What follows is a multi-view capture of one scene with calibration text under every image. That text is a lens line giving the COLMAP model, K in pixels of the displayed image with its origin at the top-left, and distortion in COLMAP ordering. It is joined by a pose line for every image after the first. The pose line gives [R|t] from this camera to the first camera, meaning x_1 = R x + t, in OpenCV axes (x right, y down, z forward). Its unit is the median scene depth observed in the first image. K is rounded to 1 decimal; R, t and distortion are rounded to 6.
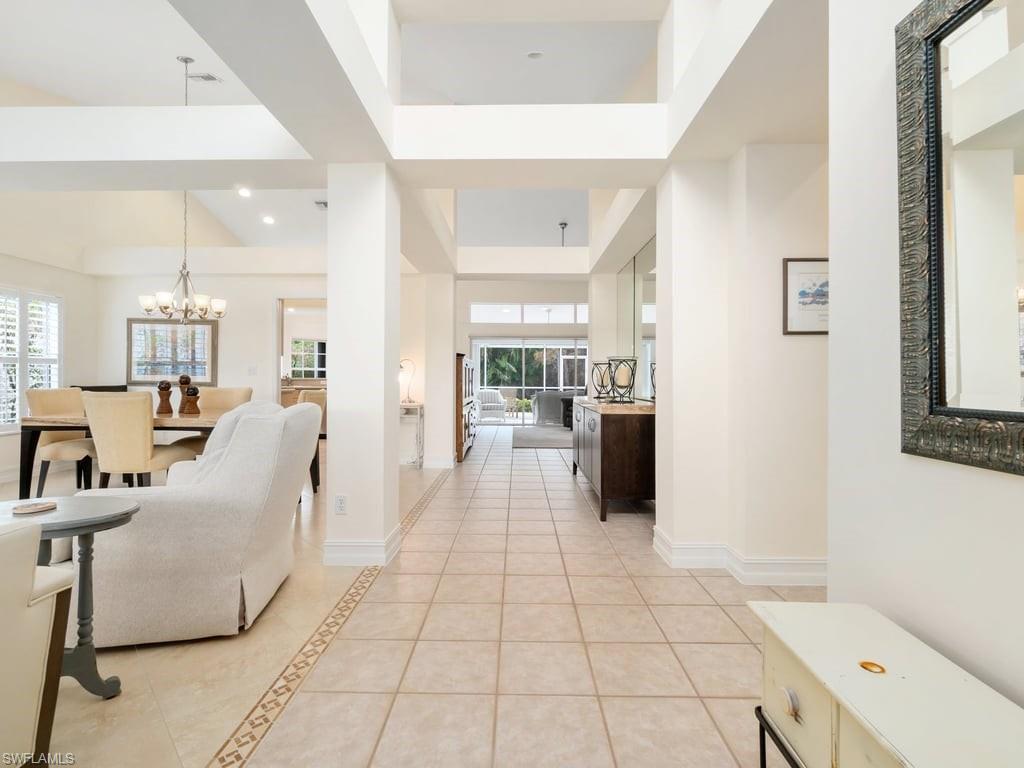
lens RADIAL K [[482.4, 0, 507.3], [0, 482.4, 375.6], [0, 0, 1]] dist [0.000524, 0.000214]
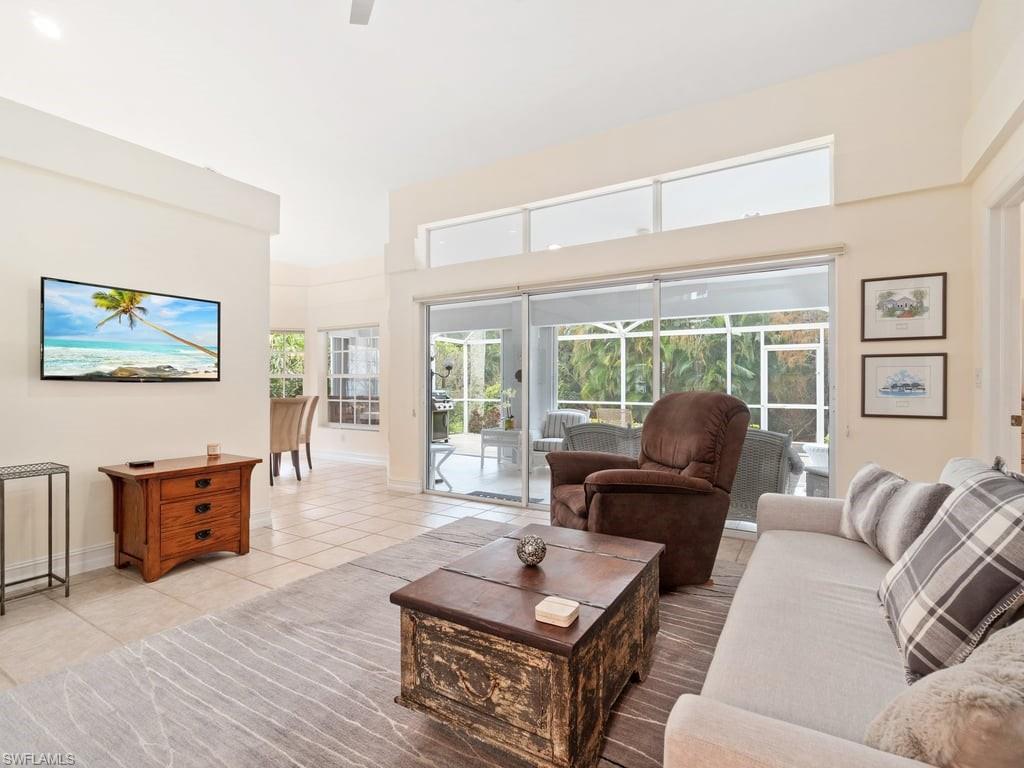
lens RADIAL K [[494.9, 0, 499.9], [0, 494.9, 382.5], [0, 0, 1]] dist [0.000208, 0.000562]
pose [[0.860318, -0.006631, -0.509715, 0.432803], [0.005190, 0.999978, -0.004250, 0.003025], [0.509732, 0.001011, 0.860333, 1.189916]]
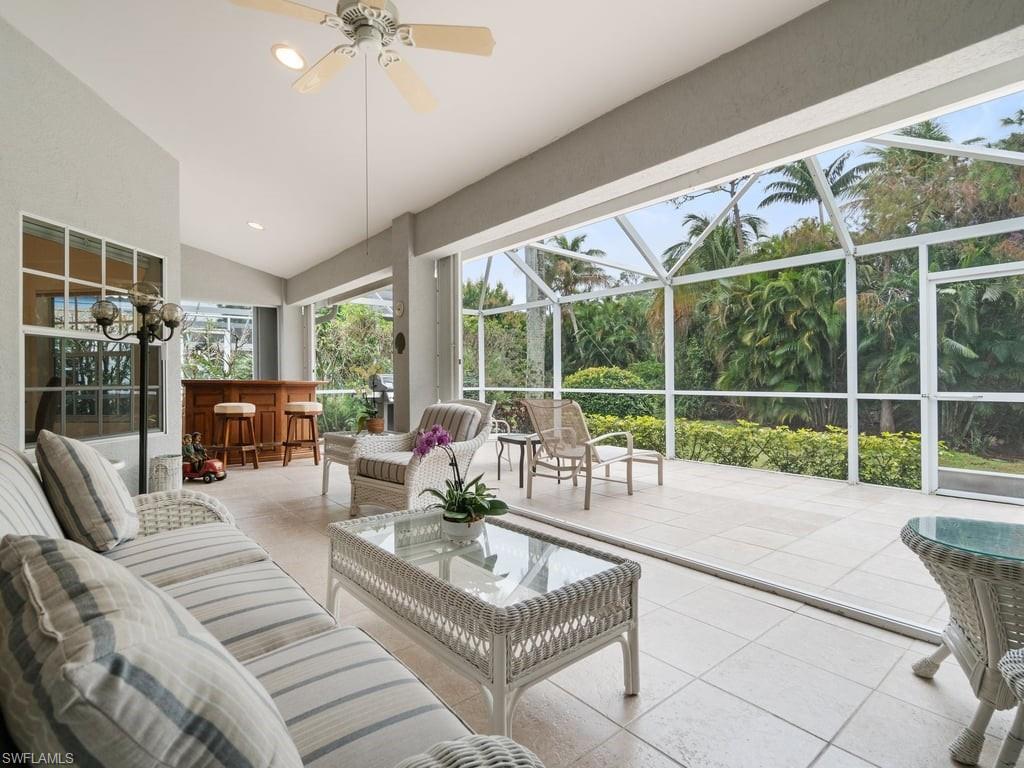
lens RADIAL K [[497.7, 0, 512.0], [0, 497.7, 384.0], [0, 0, 1]] dist [-0.003470, -0.000109]
pose [[0.668421, -0.004083, -0.743772, 0.497324], [0.018747, 0.999760, 0.011359, 0.036088], [0.743547, -0.021536, 0.668337, 2.005332]]
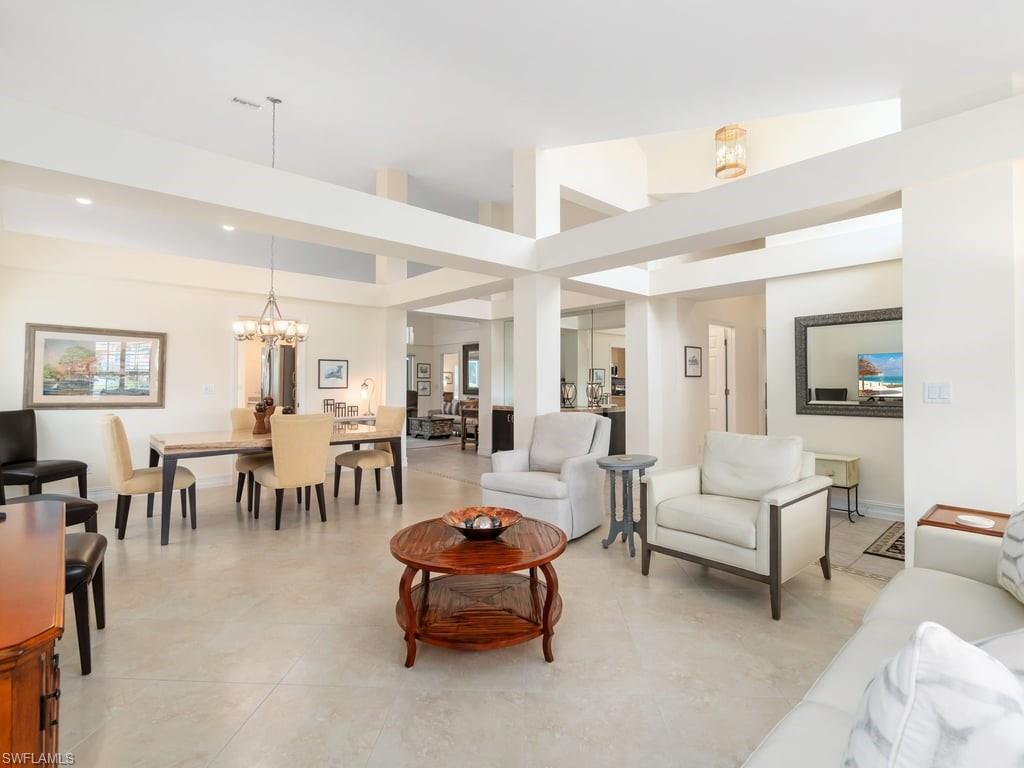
lens RADIAL K [[494.9, 0, 499.9], [0, 494.9, 382.5], [0, 0, 1]] dist [0.000208, 0.000562]
pose [[0.739383, -0.000582, 0.673285, -0.763093], [-0.000480, 0.999999, 0.001391, -0.024571], [-0.673285, -0.001352, 0.739382, -0.095986]]
